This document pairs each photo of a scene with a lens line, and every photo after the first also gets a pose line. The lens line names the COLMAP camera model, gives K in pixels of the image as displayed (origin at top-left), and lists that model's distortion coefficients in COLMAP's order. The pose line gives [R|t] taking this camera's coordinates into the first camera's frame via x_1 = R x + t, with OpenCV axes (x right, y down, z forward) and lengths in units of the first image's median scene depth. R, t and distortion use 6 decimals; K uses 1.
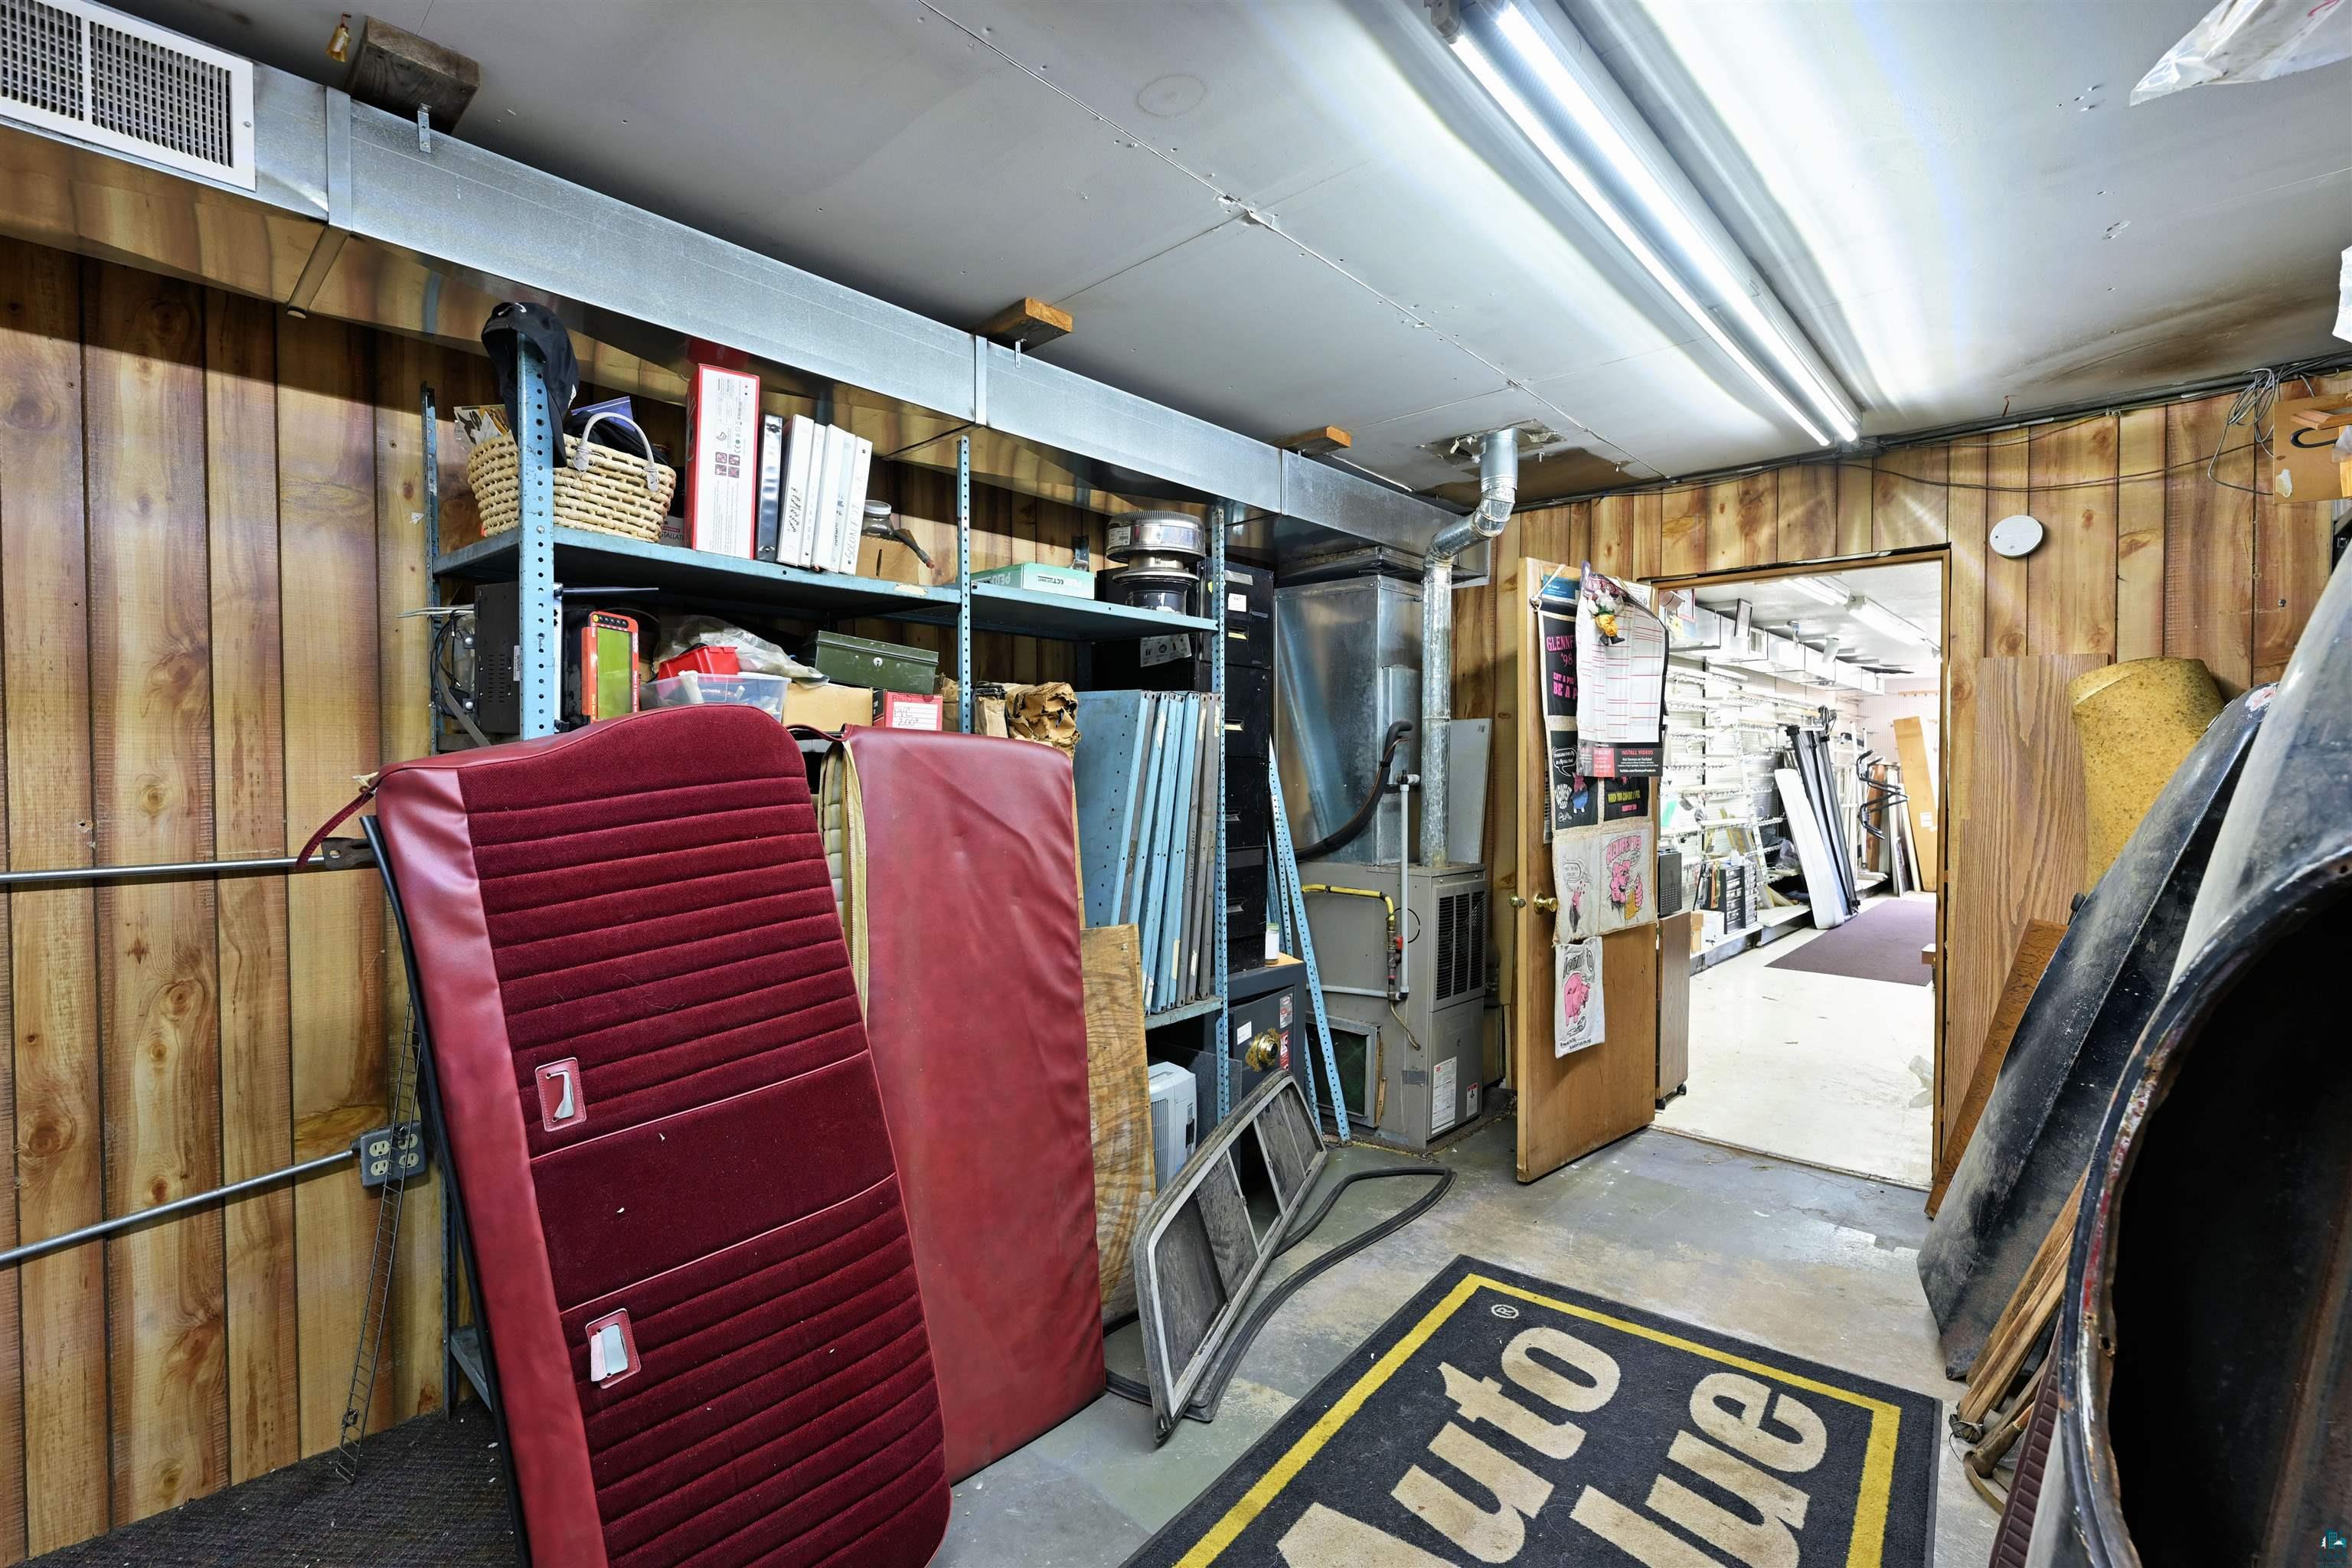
lens RADIAL K [[1035.3, 0, 1168.2], [0, 1035.3, 793.8], [0, 0, 1]] dist [-0.000214, -0.001107]
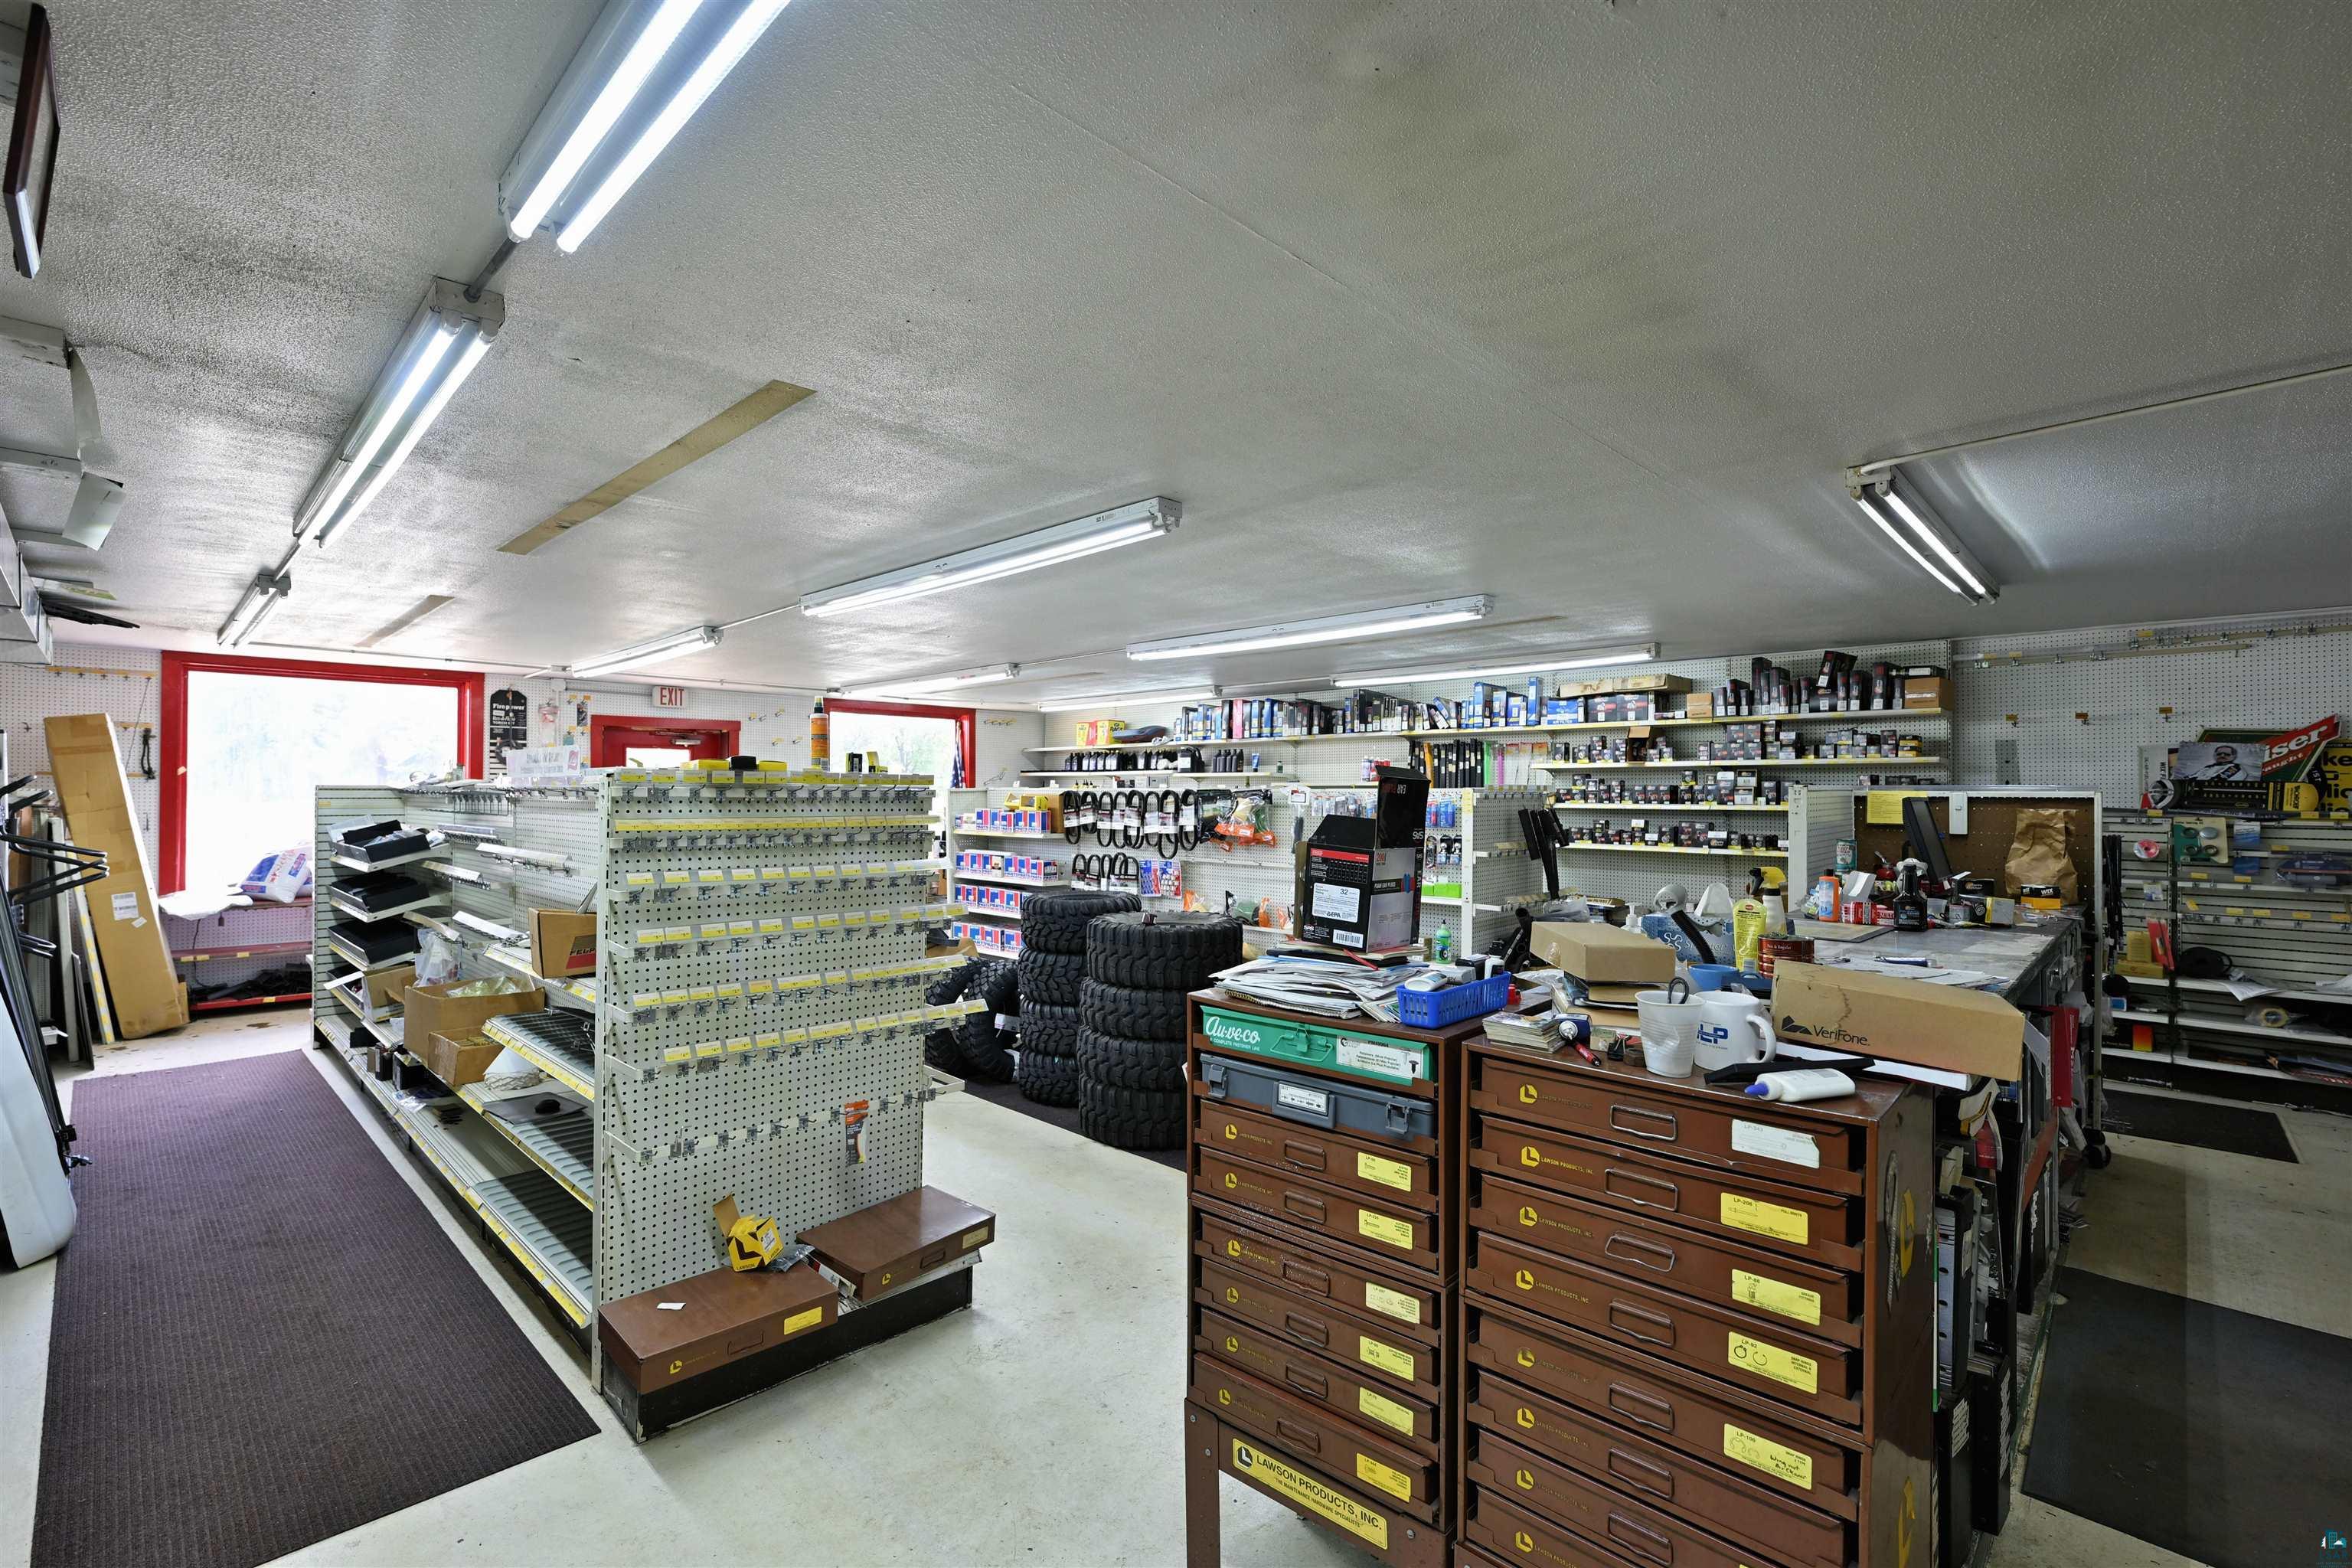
lens RADIAL K [[1035.3, 0, 1166.9], [0, 1035.3, 792.7], [0, 0, 1]] dist [-0.000214, -0.001107]
pose [[0.025216, 0.005924, 0.999664, 0.248772], [0.016465, 0.999844, -0.006341, -0.026735], [-0.999546, 0.016619, 0.025114, 0.534835]]
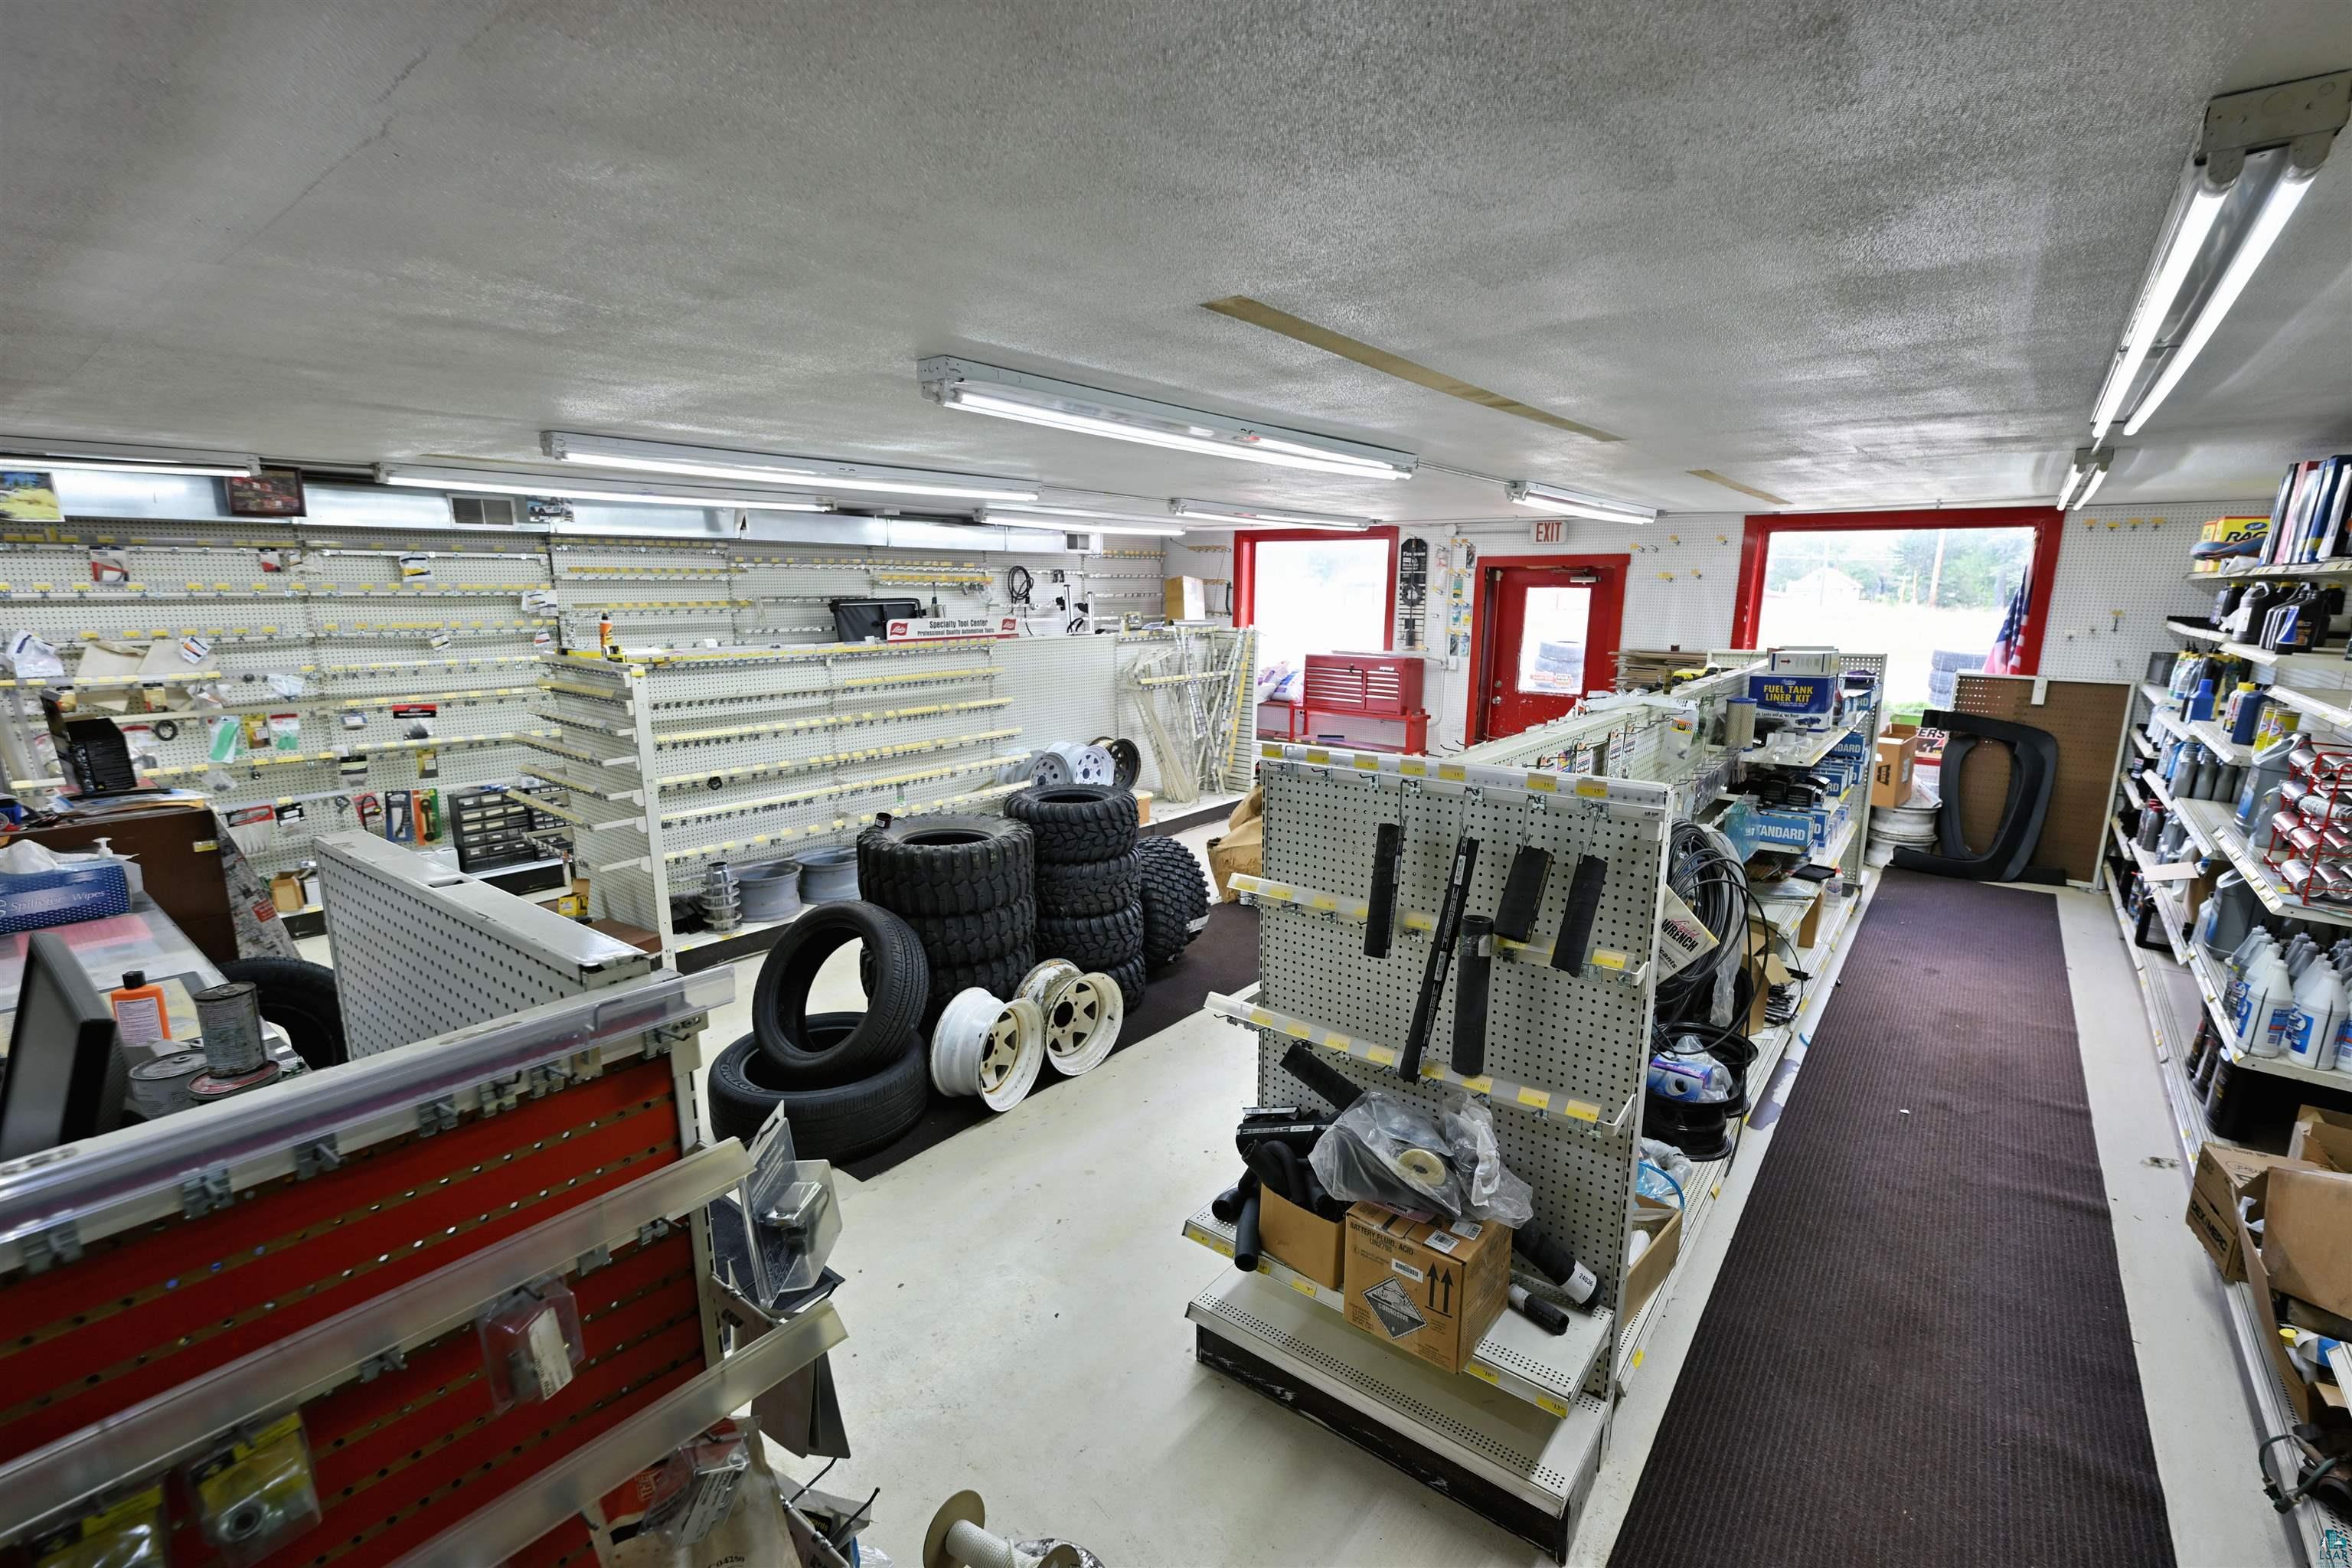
lens RADIAL K [[1035.3, 0, 1173.4], [0, 1035.3, 801.2], [0, 0, 1]] dist [-0.000214, -0.001107]
pose [[0.997064, -0.004588, 0.076438, 0.795896], [-0.009953, 0.981970, 0.188772, -0.065558], [-0.075926, -0.188979, 0.979042, 0.117152]]
